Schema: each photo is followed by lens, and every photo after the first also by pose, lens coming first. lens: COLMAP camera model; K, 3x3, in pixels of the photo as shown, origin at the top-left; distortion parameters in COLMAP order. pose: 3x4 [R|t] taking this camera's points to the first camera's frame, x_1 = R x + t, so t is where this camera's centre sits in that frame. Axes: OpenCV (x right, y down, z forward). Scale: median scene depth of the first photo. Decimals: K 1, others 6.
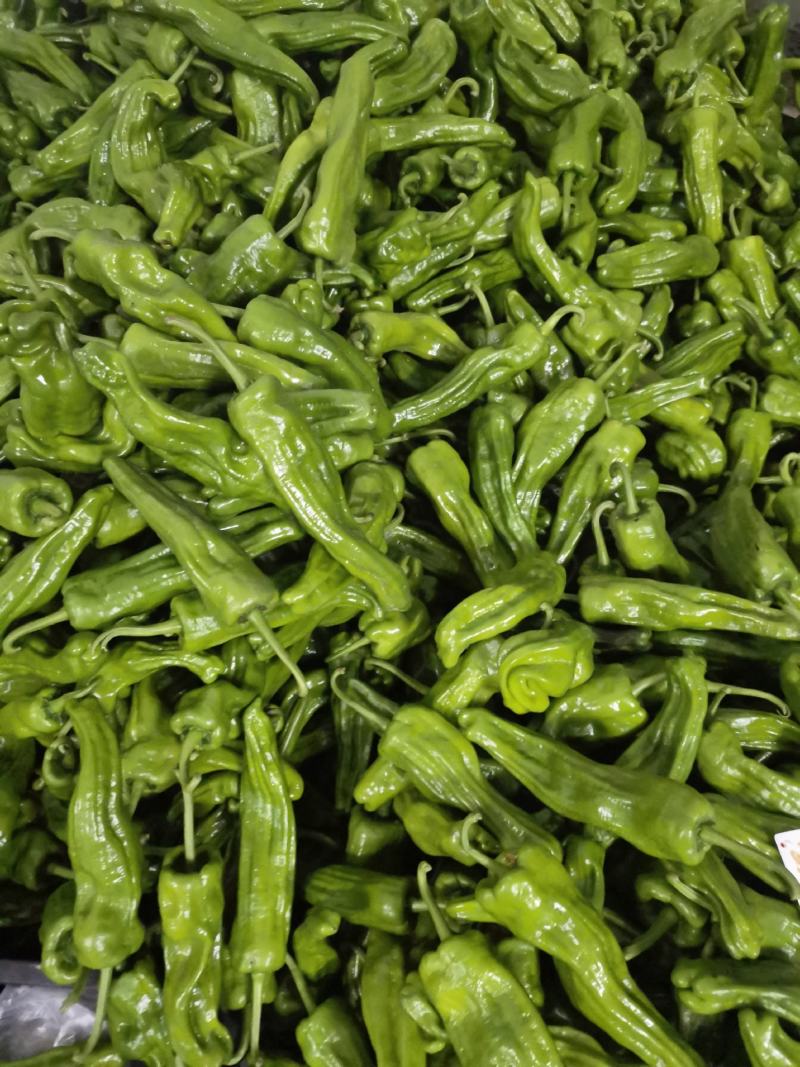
lens RADIAL K [[843.1, 0, 400.5], [0, 843.1, 533.8], [0, 0, 1]] dist [0.022222, -0.011313]
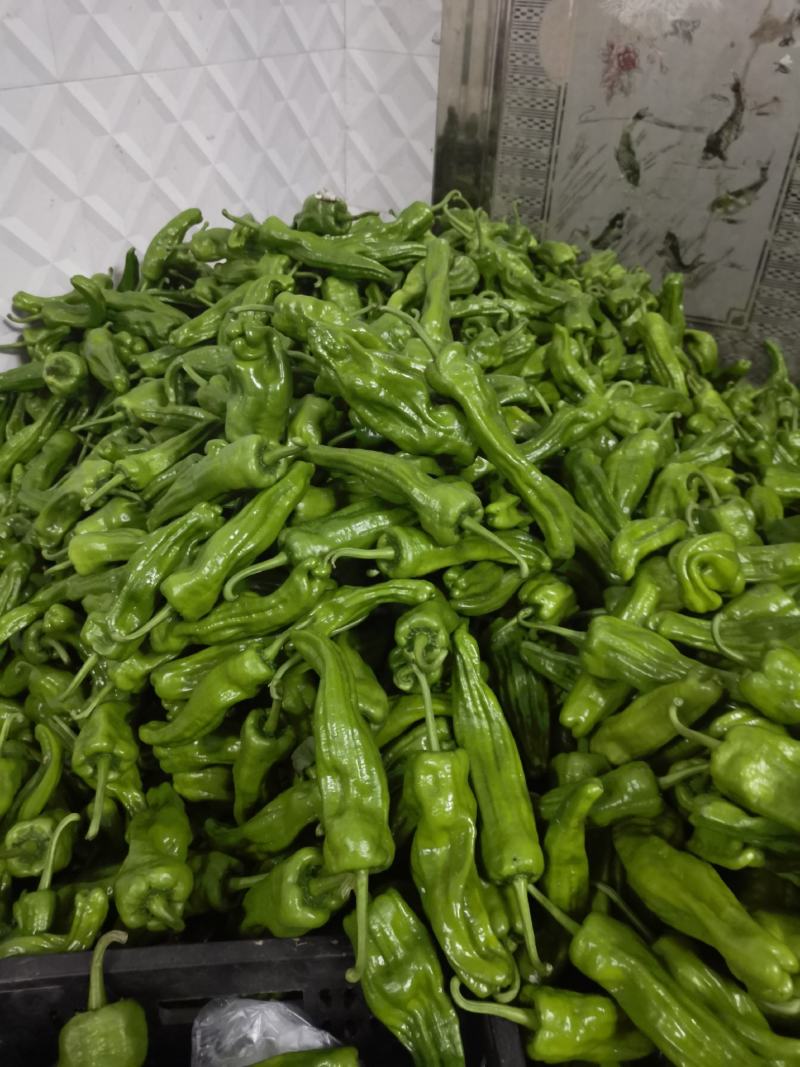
lens RADIAL K [[843.1, 0, 396.7], [0, 843.1, 529.8], [0, 0, 1]] dist [0.022222, -0.011313]
pose [[0.987377, -0.057025, 0.147764, -0.329458], [0.120461, 0.876105, -0.466830, 0.473917], [-0.102835, 0.478737, 0.871915, 0.014322]]
